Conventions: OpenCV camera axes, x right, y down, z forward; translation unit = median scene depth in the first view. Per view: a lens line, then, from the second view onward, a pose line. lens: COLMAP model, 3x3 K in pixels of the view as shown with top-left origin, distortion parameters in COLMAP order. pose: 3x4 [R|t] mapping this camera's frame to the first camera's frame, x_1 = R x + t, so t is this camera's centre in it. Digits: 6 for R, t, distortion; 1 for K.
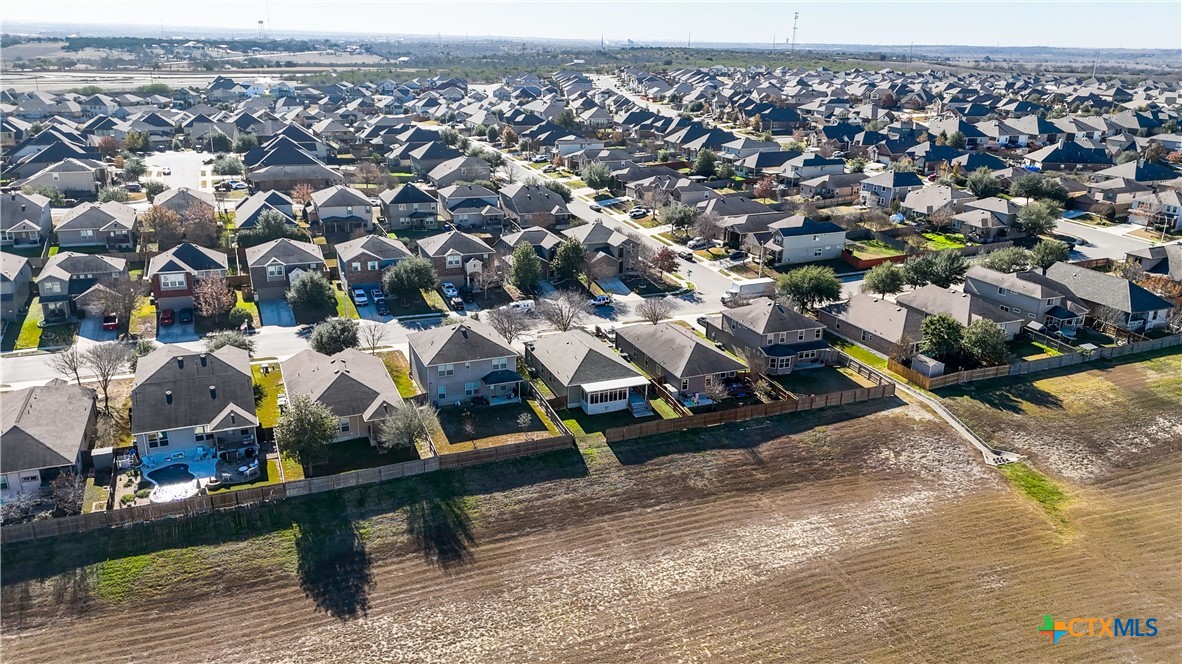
lens RADIAL K [[868.3, 0, 597.3], [0, 868.3, 332.9], [0, 0, 1]] dist [0.077520, -0.076348]
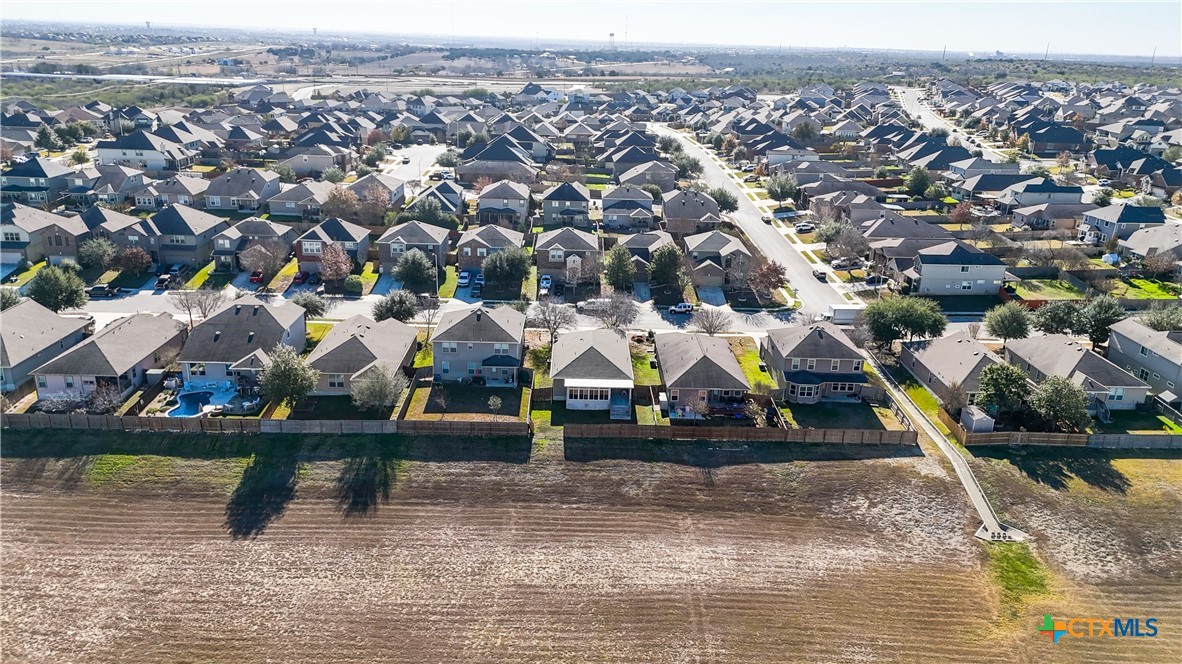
lens RADIAL K [[868.3, 0, 597.3], [0, 868.3, 332.9], [0, 0, 1]] dist [0.077520, -0.076348]
pose [[0.927732, 0.123987, -0.352051, 0.335808], [-0.128213, 0.991681, 0.011385, -0.009682], [0.350534, 0.034576, 0.935912, 0.048454]]
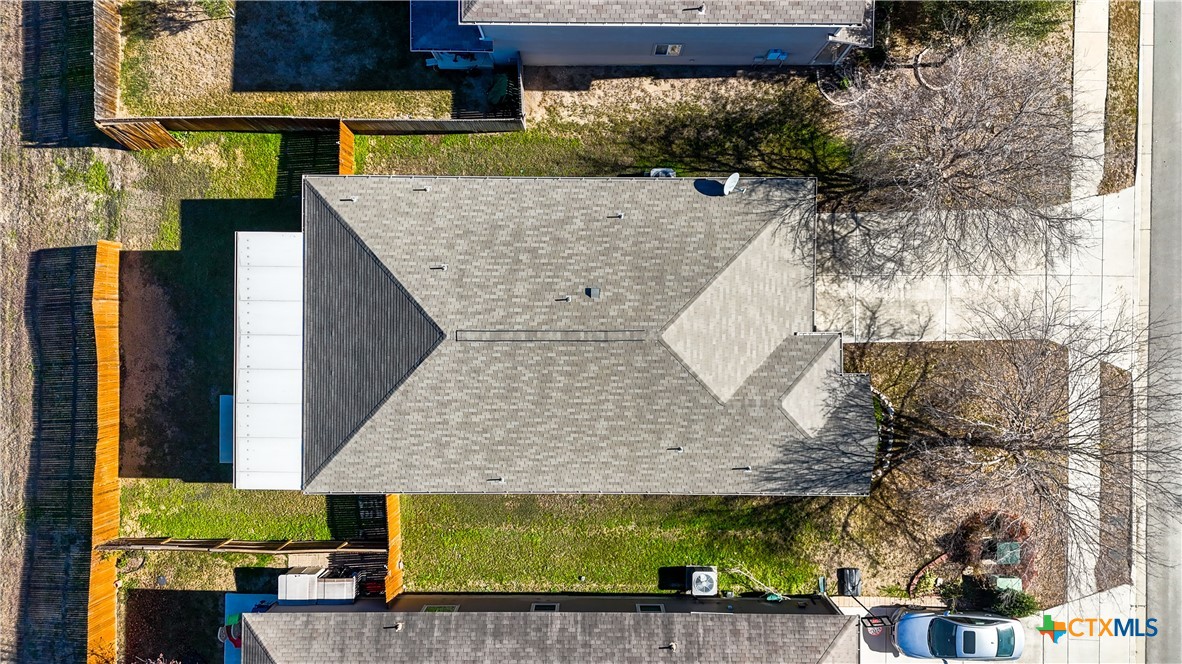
lens RADIAL K [[868.3, 0, 597.3], [0, 868.3, 332.9], [0, 0, 1]] dist [0.077520, -0.076348]
pose [[-0.394282, 0.918796, -0.018875, -0.019876], [-0.304852, -0.111389, 0.945864, -0.208686], [0.866953, 0.378691, 0.324015, 0.911600]]
